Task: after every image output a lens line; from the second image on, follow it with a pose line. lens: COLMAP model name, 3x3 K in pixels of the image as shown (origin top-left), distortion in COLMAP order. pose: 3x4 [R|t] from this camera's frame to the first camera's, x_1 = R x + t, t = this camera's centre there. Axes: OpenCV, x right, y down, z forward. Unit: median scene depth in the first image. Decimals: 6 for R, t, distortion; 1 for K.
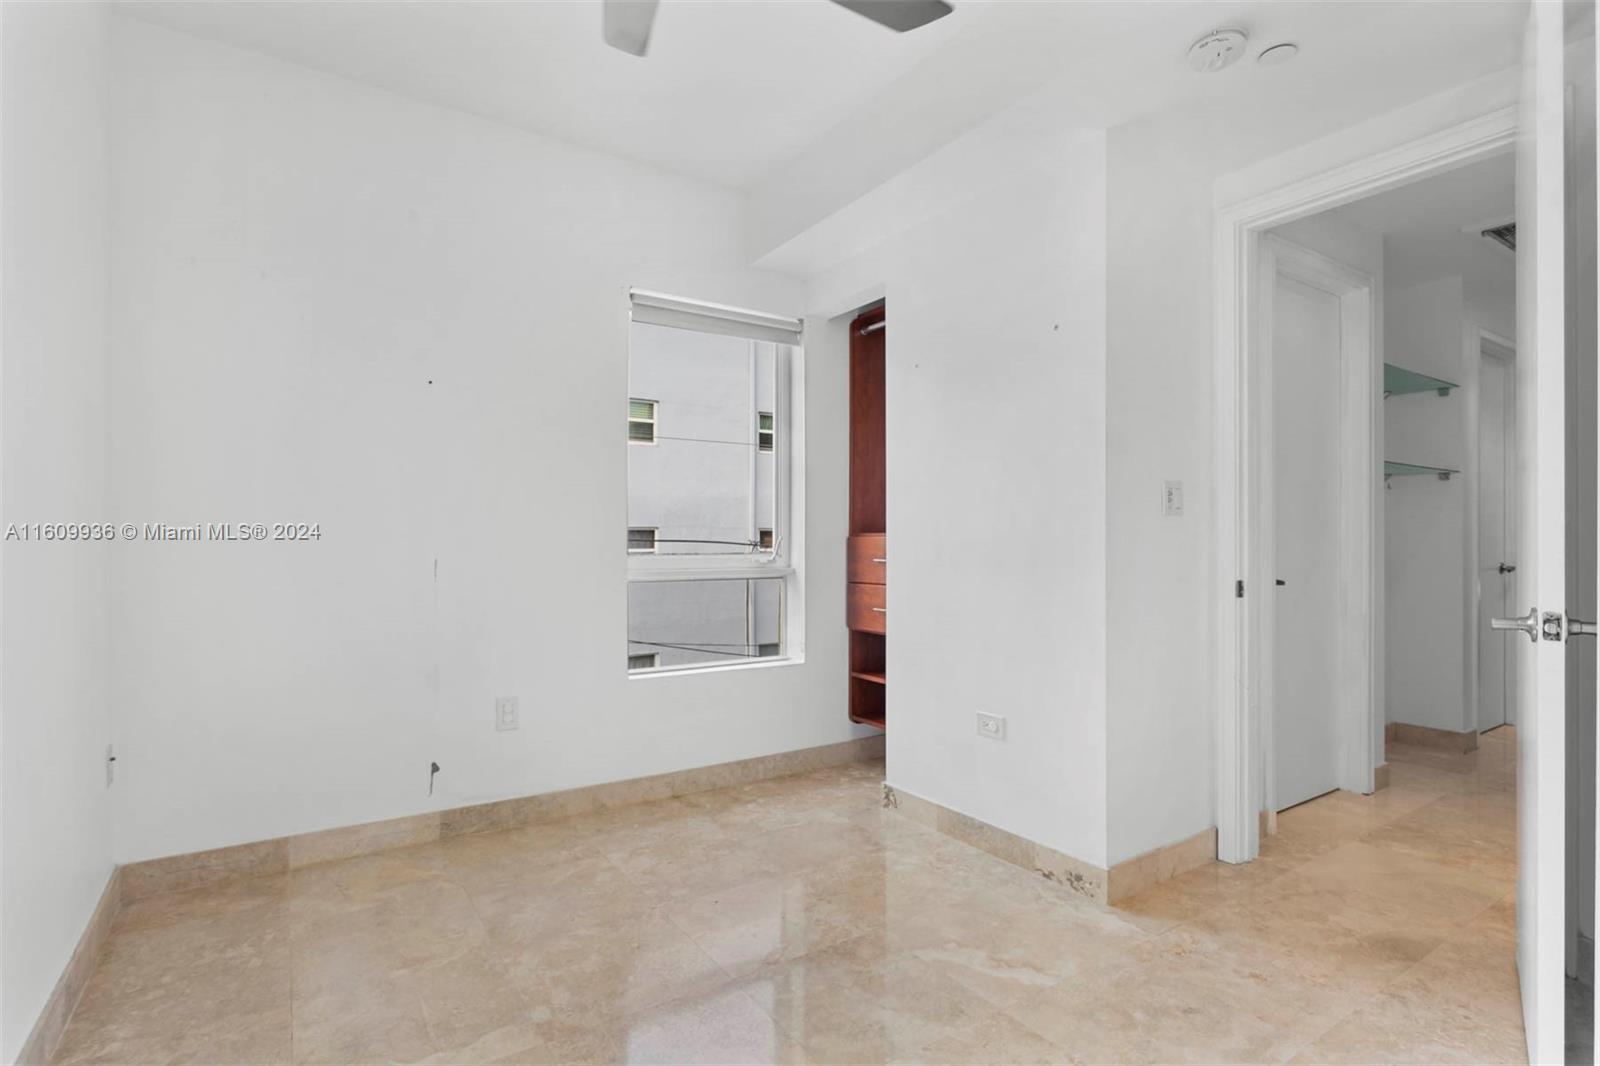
lens RADIAL K [[798.2, 0, 800.1], [0, 798.2, 539.2], [0, 0, 1]] dist [-0.014189, 0.003305]
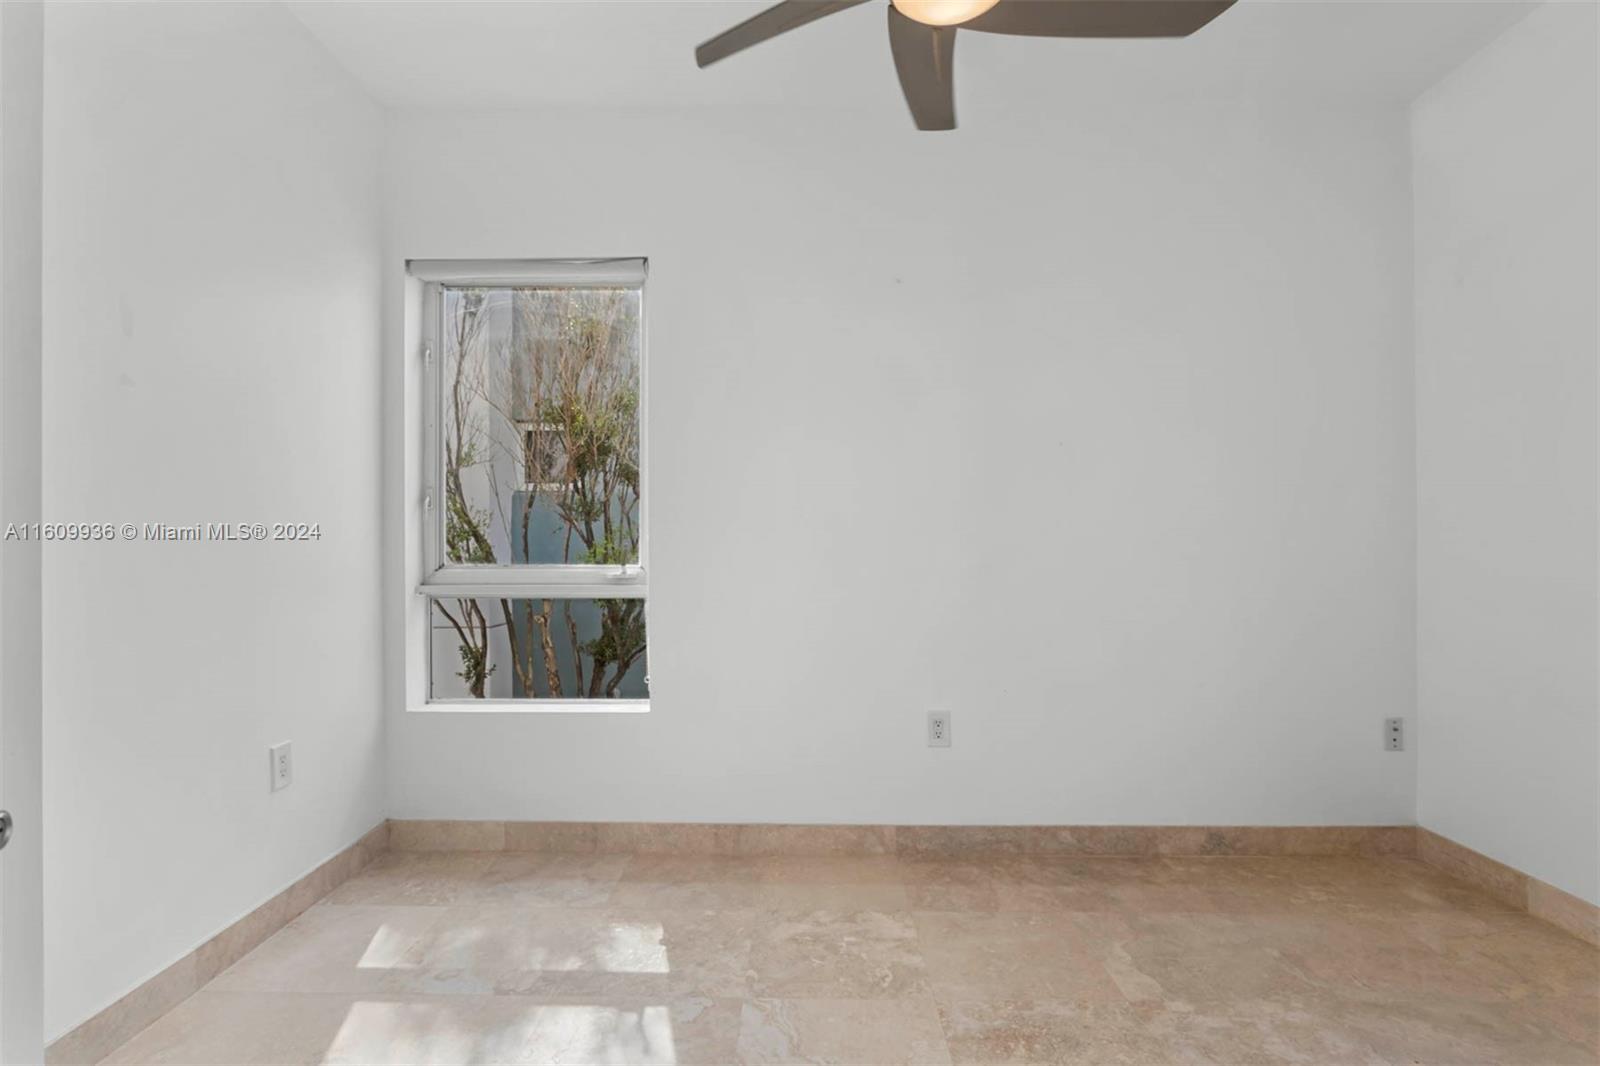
lens RADIAL K [[798.2, 0, 800.5], [0, 798.2, 539.4], [0, 0, 1]] dist [-0.014189, 0.003305]
pose [[-0.569594, -0.005881, -0.821905, 0.648119], [0.004953, 0.999932, -0.010587, -0.004585], [0.821911, -0.010101, -0.569526, 0.947253]]
